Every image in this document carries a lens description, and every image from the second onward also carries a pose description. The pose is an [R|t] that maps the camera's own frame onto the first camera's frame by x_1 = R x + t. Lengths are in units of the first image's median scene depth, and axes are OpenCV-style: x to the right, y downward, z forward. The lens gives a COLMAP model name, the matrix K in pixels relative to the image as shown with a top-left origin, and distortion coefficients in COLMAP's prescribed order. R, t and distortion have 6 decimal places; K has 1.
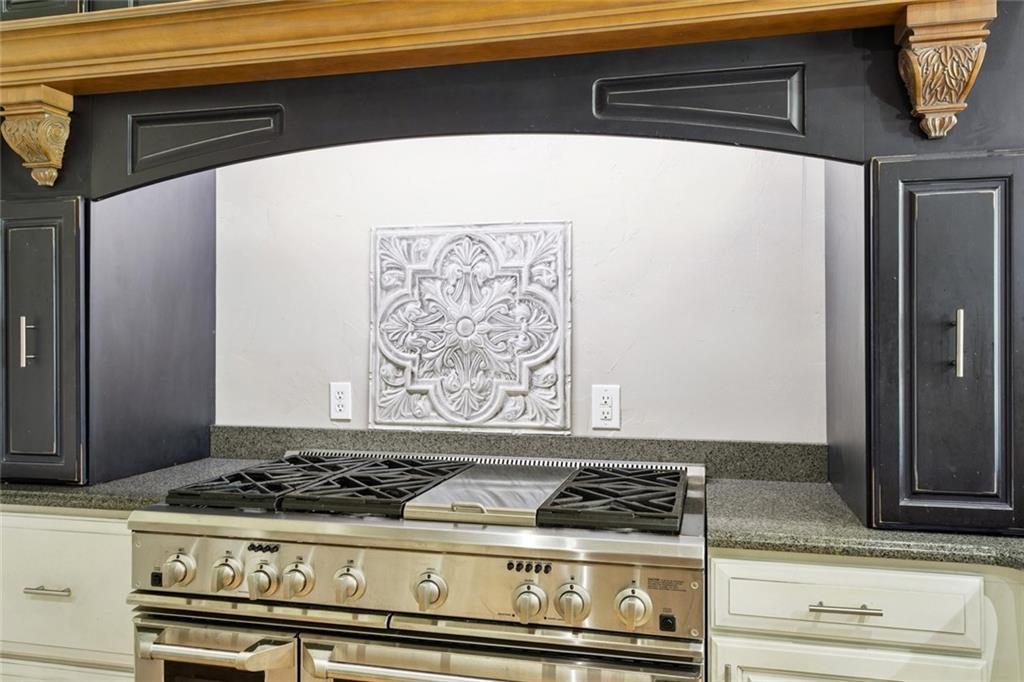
lens RADIAL K [[793.2, 0, 509.6], [0, 793.2, 332.8], [0, 0, 1]] dist [0.005199, -0.000046]
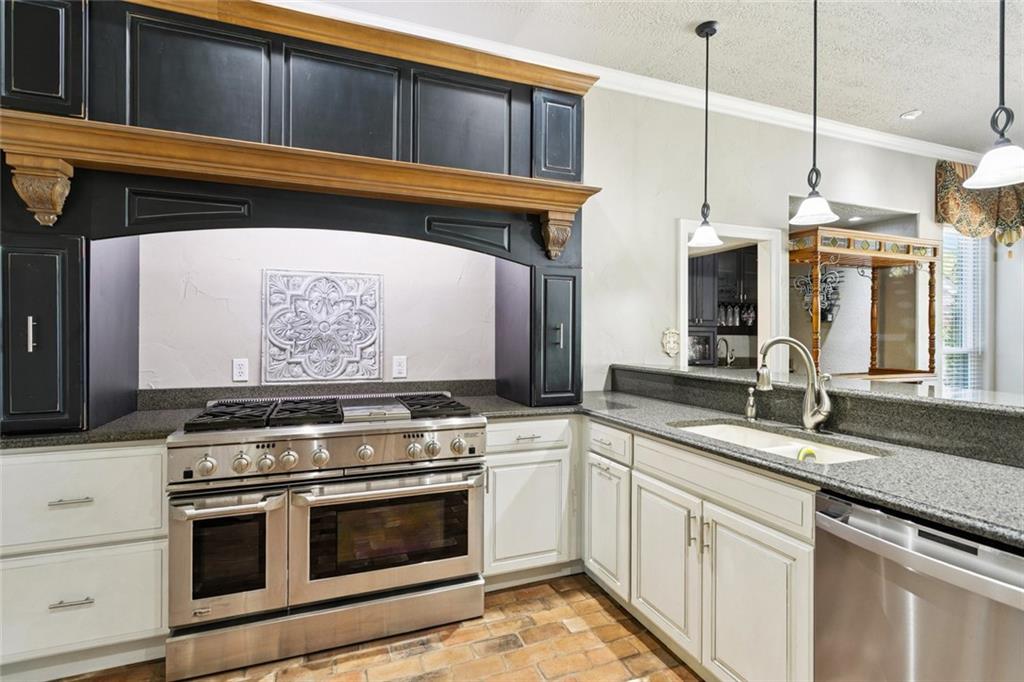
lens RADIAL K [[485.3, 0, 507.4], [0, 485.3, 333.6], [0, 0, 1]] dist [-0.000265, 0.000393]
pose [[0.820563, 0.004228, 0.571540, -0.357240], [-0.008555, 0.999951, 0.004885, -0.000899], [-0.571492, -0.008898, 0.820559, -0.177349]]
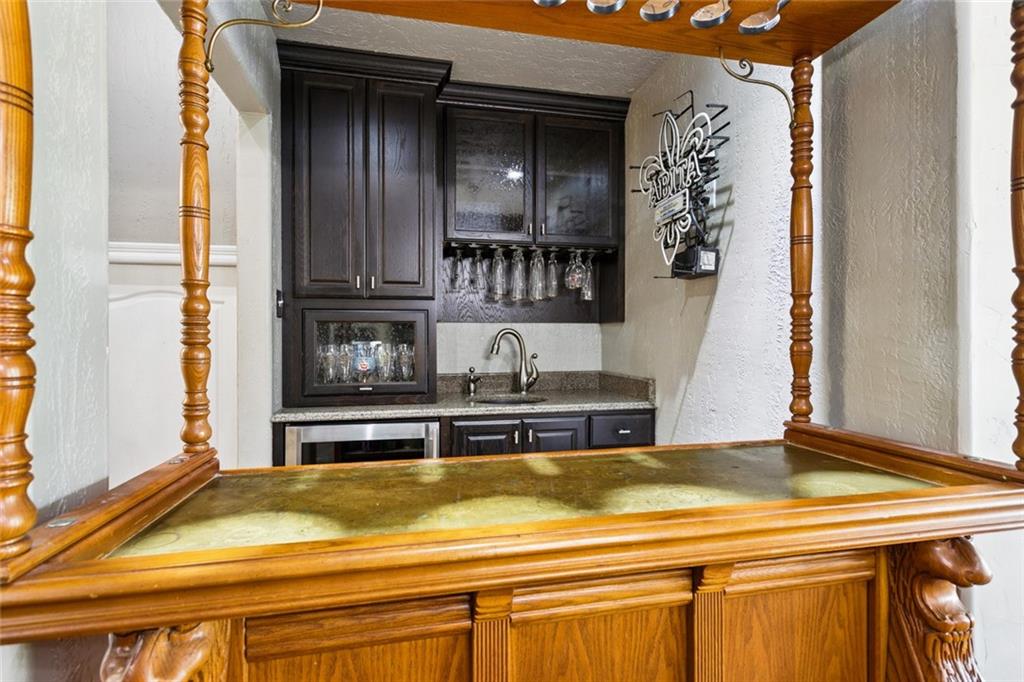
lens RADIAL K [[484.3, 0, 510.4], [0, 484.3, 345.8], [0, 0, 1]] dist [0.002438, 0.000907]
pose [[0.899910, -0.010015, 0.435960, 1.591907], [0.001055, 0.999783, 0.020789, 0.040129], [-0.436074, -0.018248, 0.899726, 0.276829]]
